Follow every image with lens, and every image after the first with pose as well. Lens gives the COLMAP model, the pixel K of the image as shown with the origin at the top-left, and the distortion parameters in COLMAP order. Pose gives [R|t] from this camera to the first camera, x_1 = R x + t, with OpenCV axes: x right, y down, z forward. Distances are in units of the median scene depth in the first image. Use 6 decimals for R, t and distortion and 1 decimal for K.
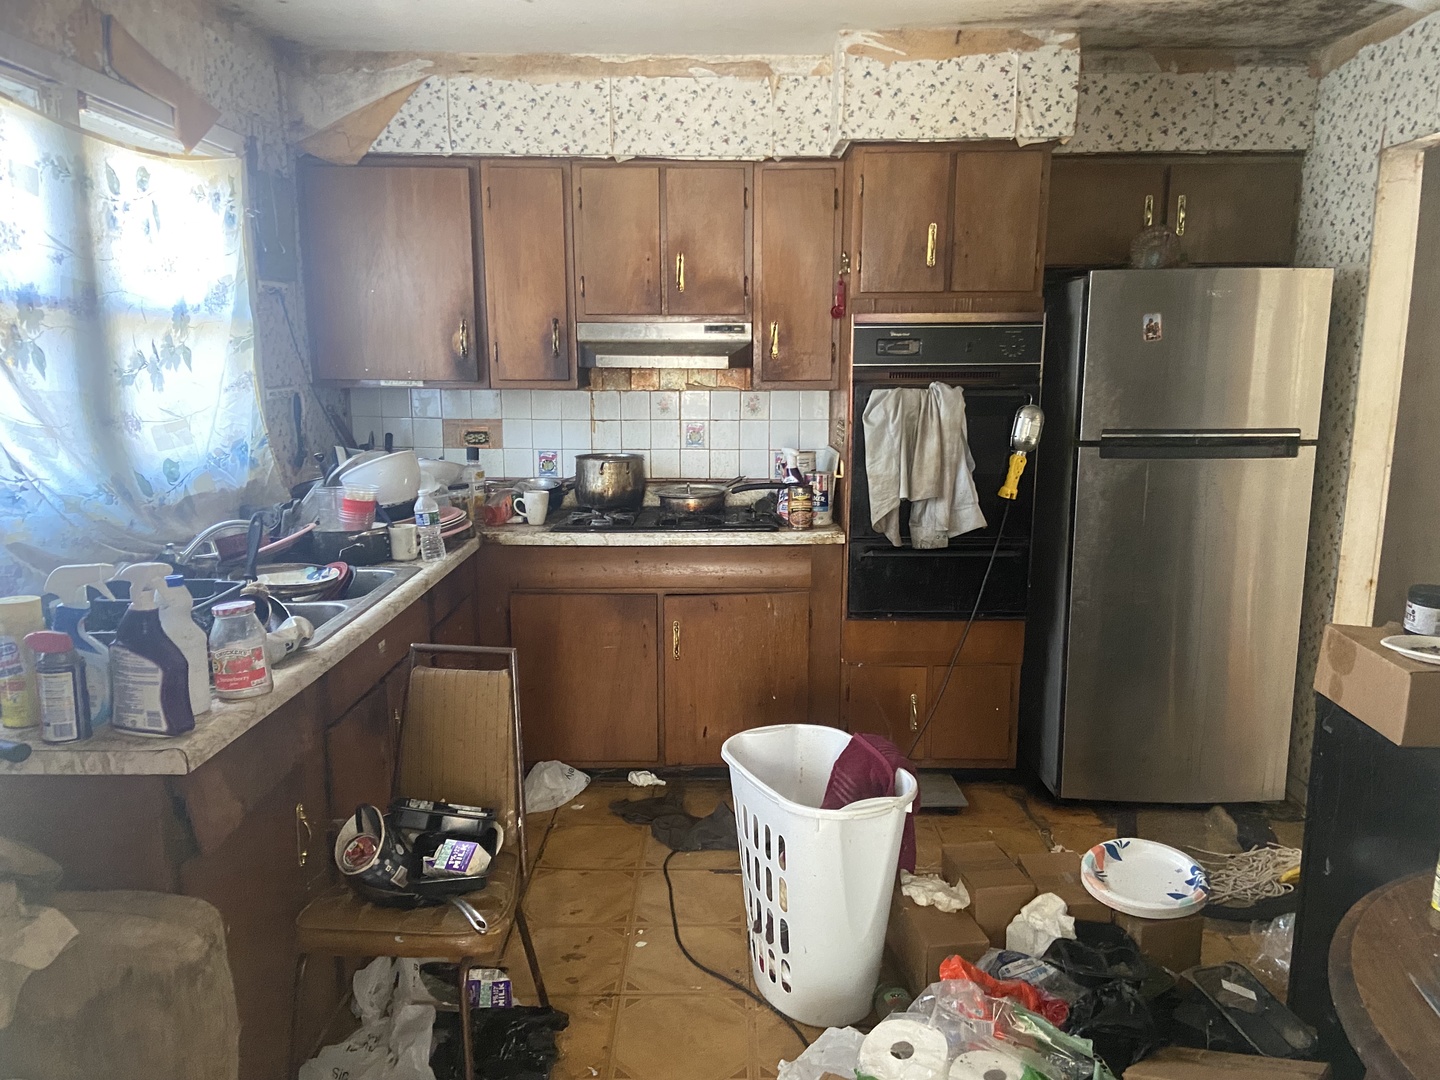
lens RADIAL K [[1076.8, 0, 719.6], [0, 1076.8, 542.3], [0, 0, 1]] dist [0.055953, -0.061866]
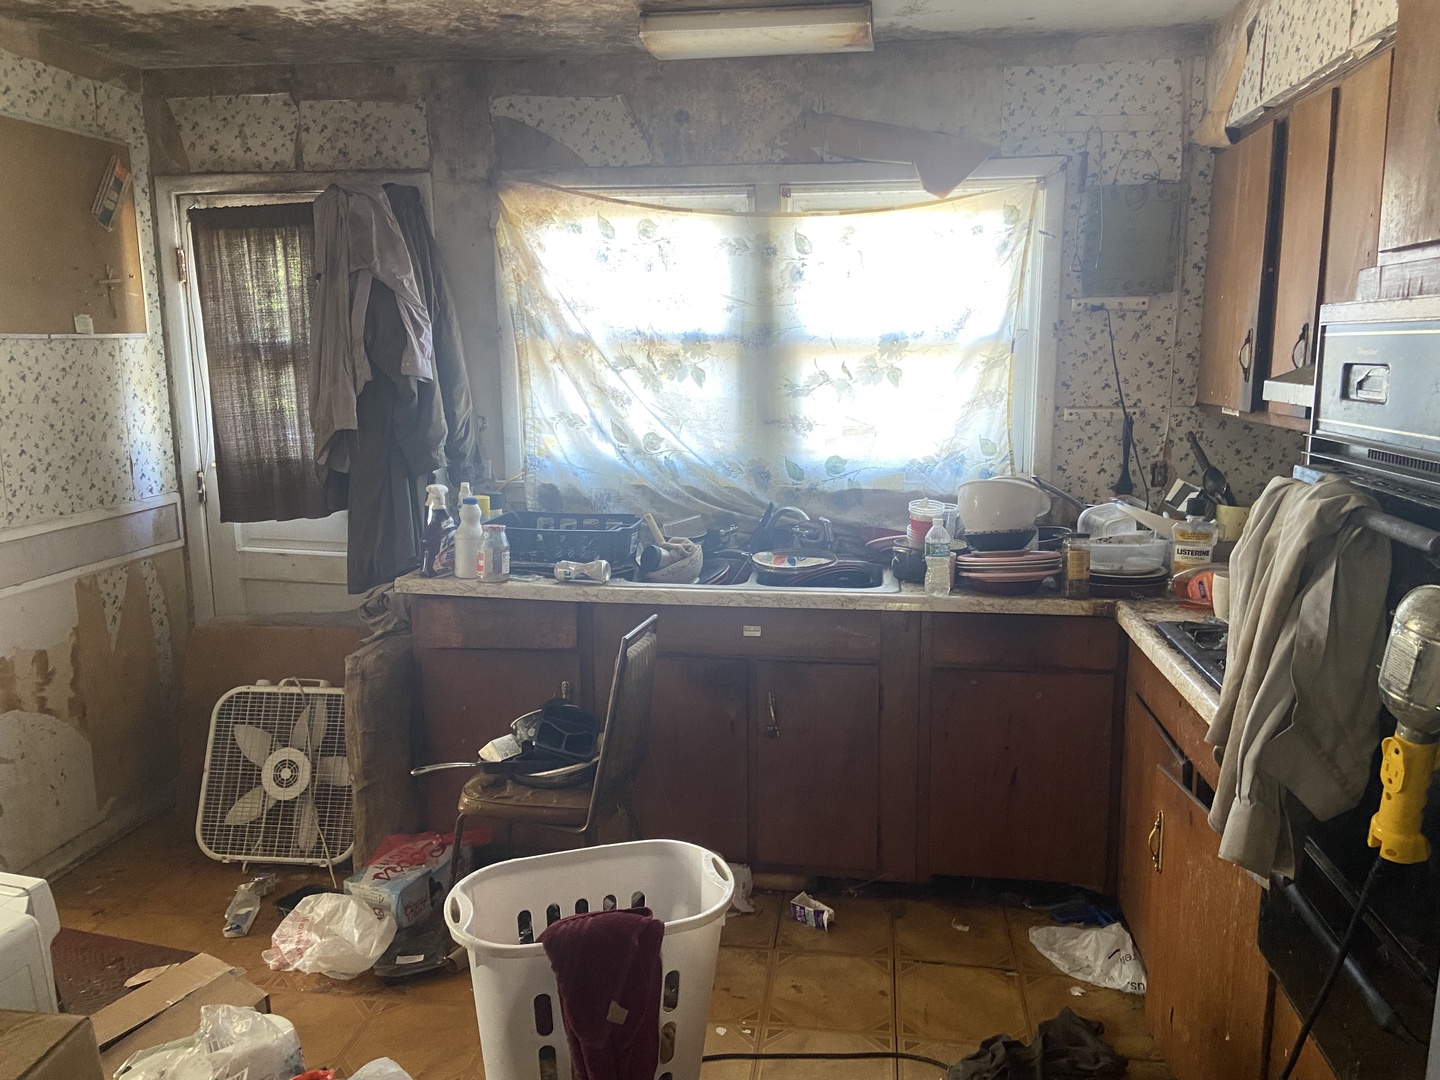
lens RADIAL K [[1076.8, 0, 721.6], [0, 1076.8, 535.5], [0, 0, 1]] dist [0.055953, -0.061866]
pose [[-0.132392, 0.184801, -0.973818, 0.821022], [-0.170772, 0.963522, 0.206063, -0.244772], [0.976376, 0.193582, -0.096004, 1.104884]]
